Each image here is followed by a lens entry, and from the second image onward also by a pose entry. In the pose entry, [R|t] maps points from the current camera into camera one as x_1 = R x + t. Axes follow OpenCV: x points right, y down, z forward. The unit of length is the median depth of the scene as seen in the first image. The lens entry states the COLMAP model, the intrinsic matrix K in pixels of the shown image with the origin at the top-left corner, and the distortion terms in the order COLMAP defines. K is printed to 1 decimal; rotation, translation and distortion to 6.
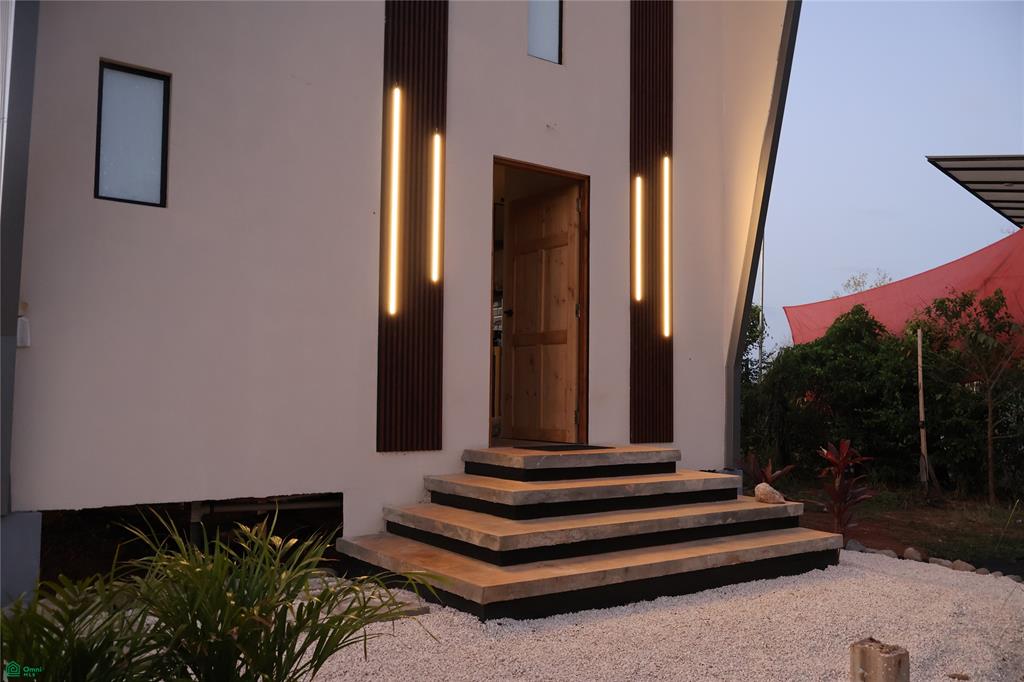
lens RADIAL K [[853.7, 0, 512.0], [0, 853.7, 341.0], [0, 0, 1]] dist [0.010143, 0.010048]
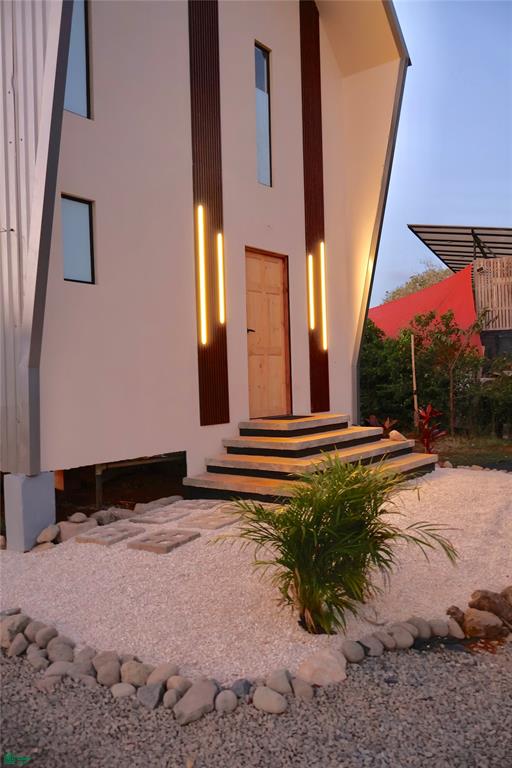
lens RADIAL K [[634.7, 0, 256.0], [0, 634.7, 384.0], [0, 0, 1]] dist [0.007128, 0.002046]
pose [[0.959316, -0.040940, 0.279349, -0.337387], [0.020389, 0.996893, 0.076084, -0.038781], [-0.281596, -0.067293, 0.957170, -0.191428]]
